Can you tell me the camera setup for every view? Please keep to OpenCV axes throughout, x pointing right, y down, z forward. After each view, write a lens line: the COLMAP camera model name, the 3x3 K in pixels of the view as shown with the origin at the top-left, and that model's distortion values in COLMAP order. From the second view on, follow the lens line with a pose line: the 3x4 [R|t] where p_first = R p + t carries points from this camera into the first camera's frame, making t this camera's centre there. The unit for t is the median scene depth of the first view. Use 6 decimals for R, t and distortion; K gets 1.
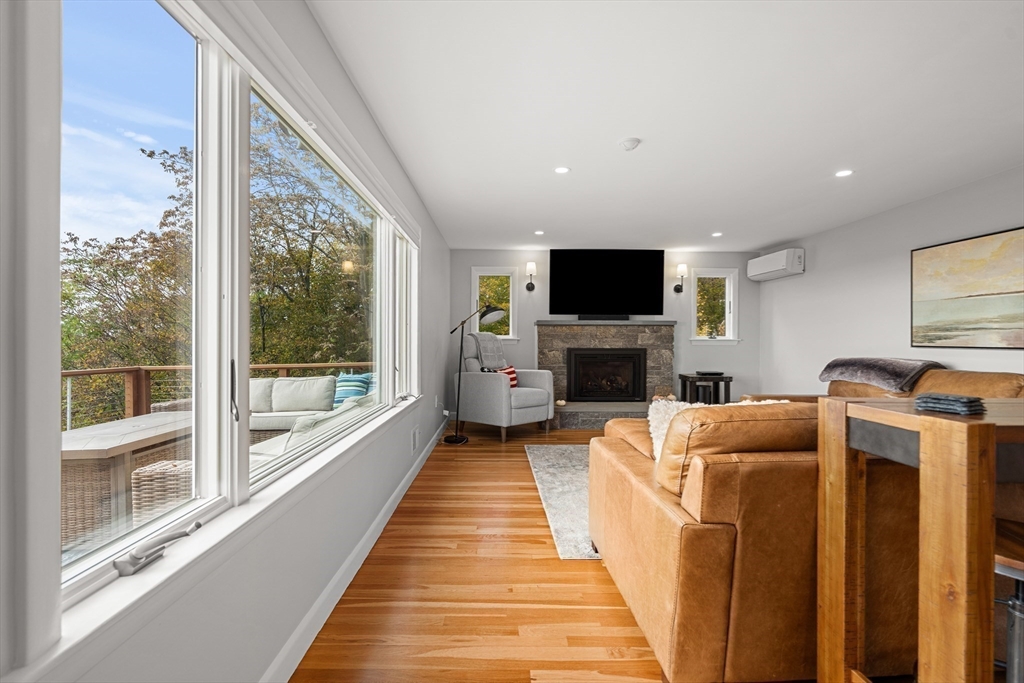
lens RADIAL K [[467.8, 0, 512.5], [0, 467.8, 337.1], [0, 0, 1]] dist [0.001441, 0.000648]
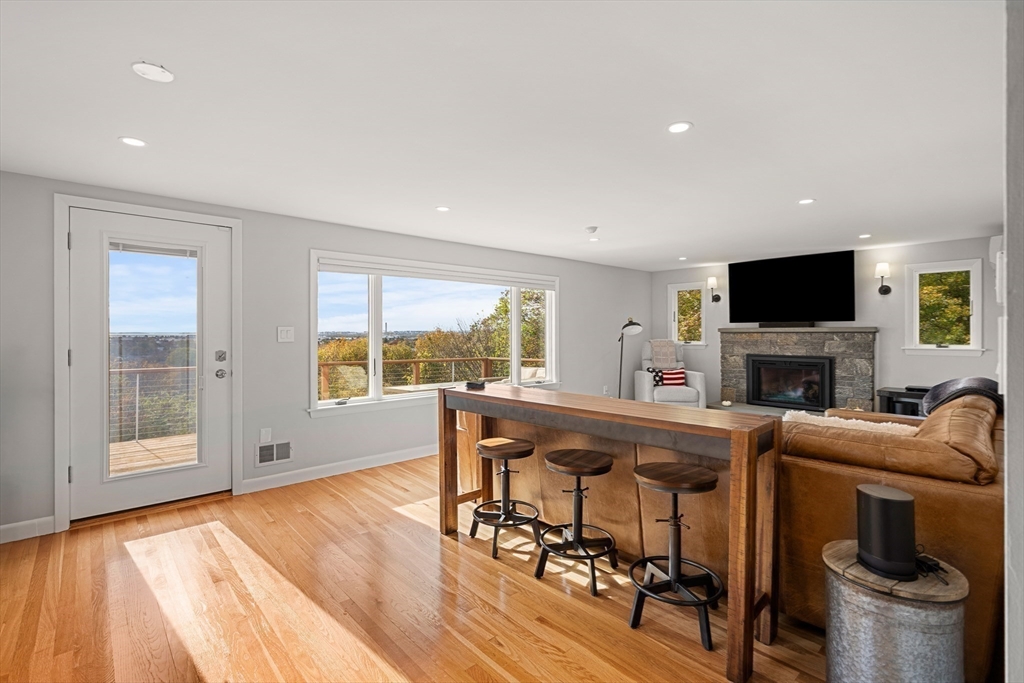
lens RADIAL K [[466.7, 0, 509.4], [0, 466.7, 329.9], [0, 0, 1]] dist [0.001495, 0.000320]
pose [[0.649533, -0.009321, -0.760276, 0.579651], [0.007193, 0.999955, -0.006114, -0.029219], [0.760299, -0.001498, 0.649571, -0.109034]]
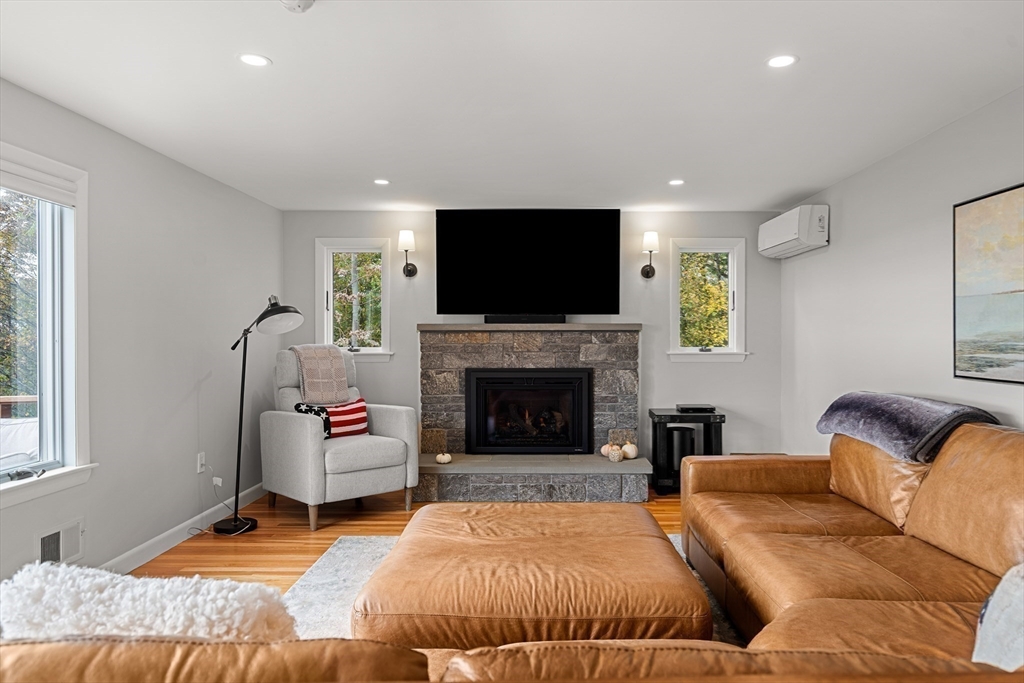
lens RADIAL K [[654.0, 0, 545.7], [0, 654.0, 339.1], [0, 0, 1]] dist [0.003707, -0.000147]
pose [[0.999622, -0.004447, -0.027146, 0.248191], [0.004649, 0.999962, 0.007406, -0.021558], [0.027112, -0.007529, 0.999604, 0.131296]]
